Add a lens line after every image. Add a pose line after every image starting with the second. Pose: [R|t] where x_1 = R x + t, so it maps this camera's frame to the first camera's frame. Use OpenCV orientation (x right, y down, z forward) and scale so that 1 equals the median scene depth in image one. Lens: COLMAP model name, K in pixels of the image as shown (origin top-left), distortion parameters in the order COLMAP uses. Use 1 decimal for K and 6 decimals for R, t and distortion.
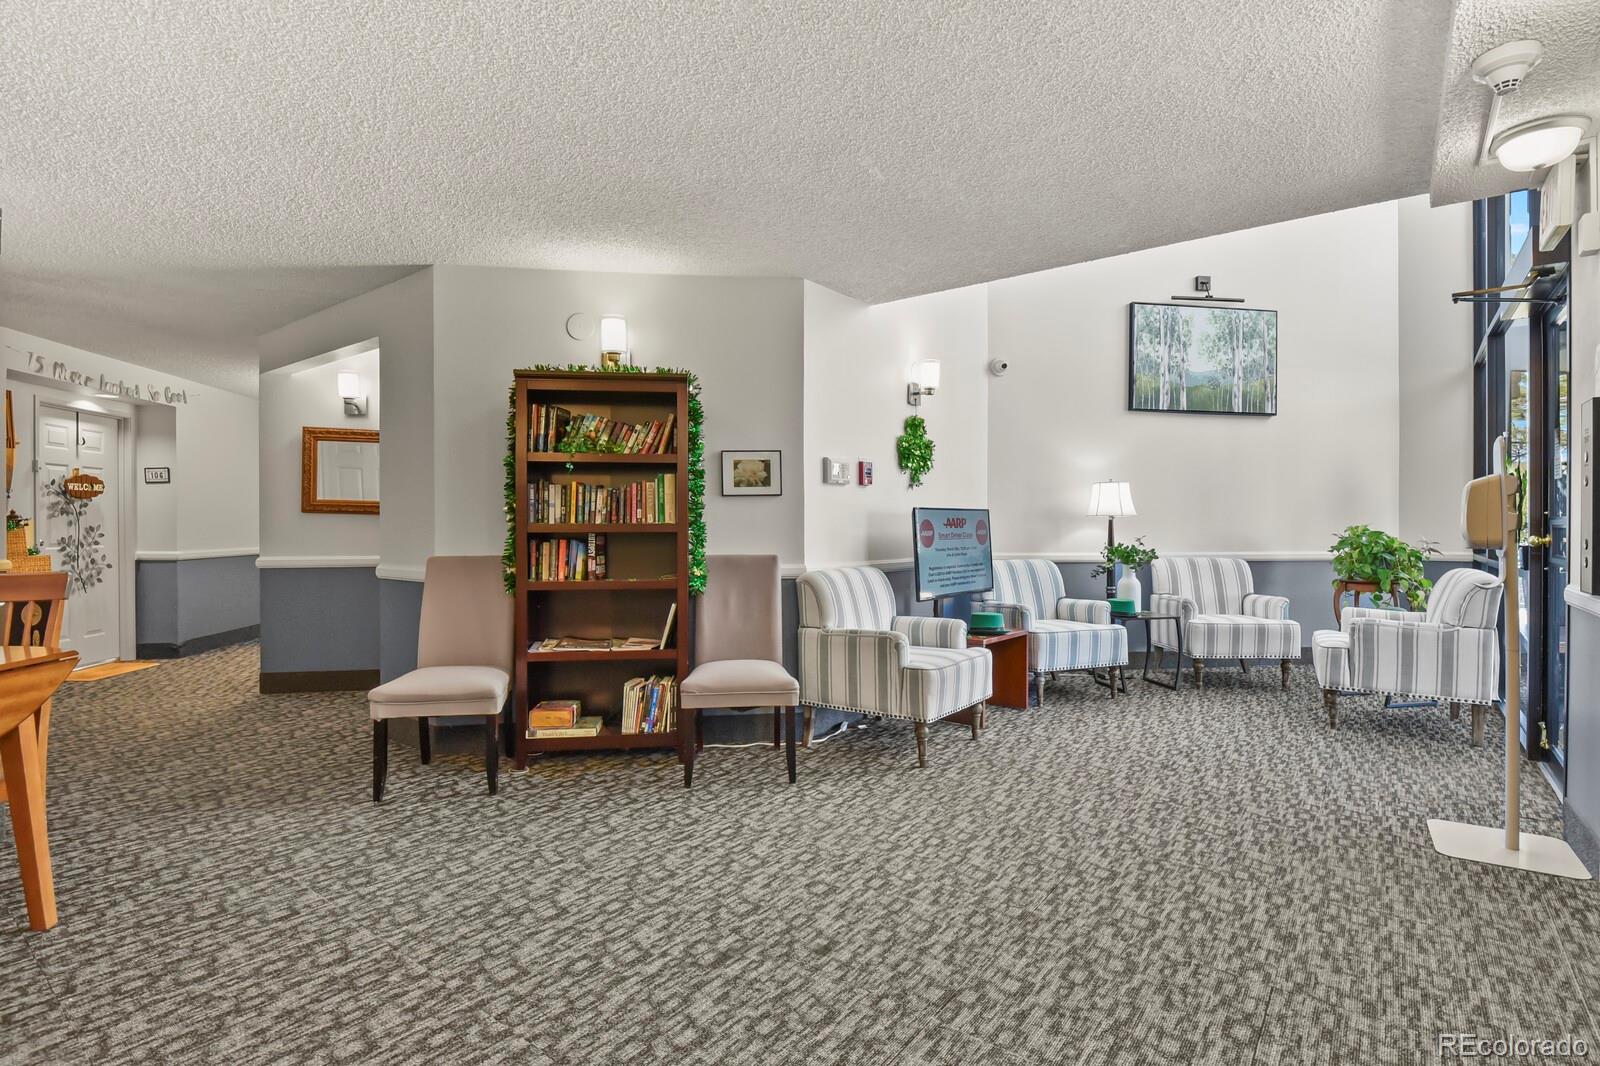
lens RADIAL K [[774.8, 0, 802.1], [0, 774.8, 530.9], [0, 0, 1]] dist [-0.006585, -0.006186]
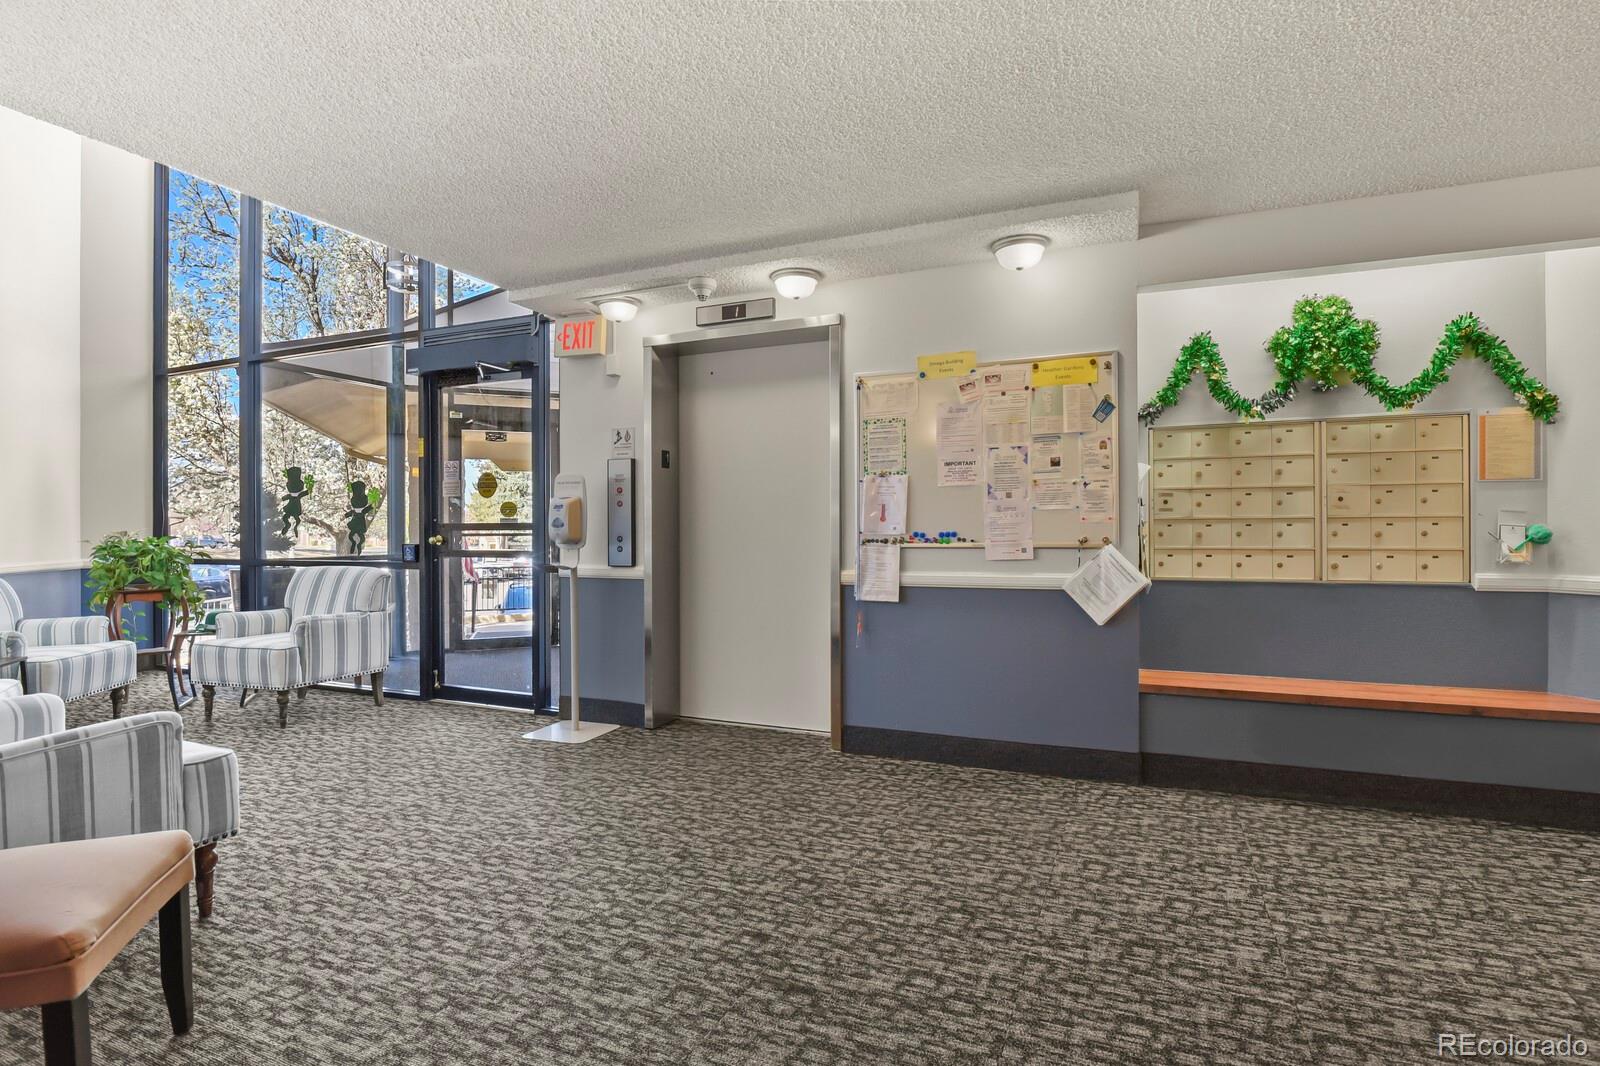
lens RADIAL K [[774.8, 0, 804.4], [0, 774.8, 533.3], [0, 0, 1]] dist [-0.006585, -0.006186]
pose [[-0.236224, -0.005199, 0.971685, -0.841232], [0.010620, 0.999912, 0.007932, -0.008250], [-0.971641, 0.012193, -0.236148, 0.997723]]
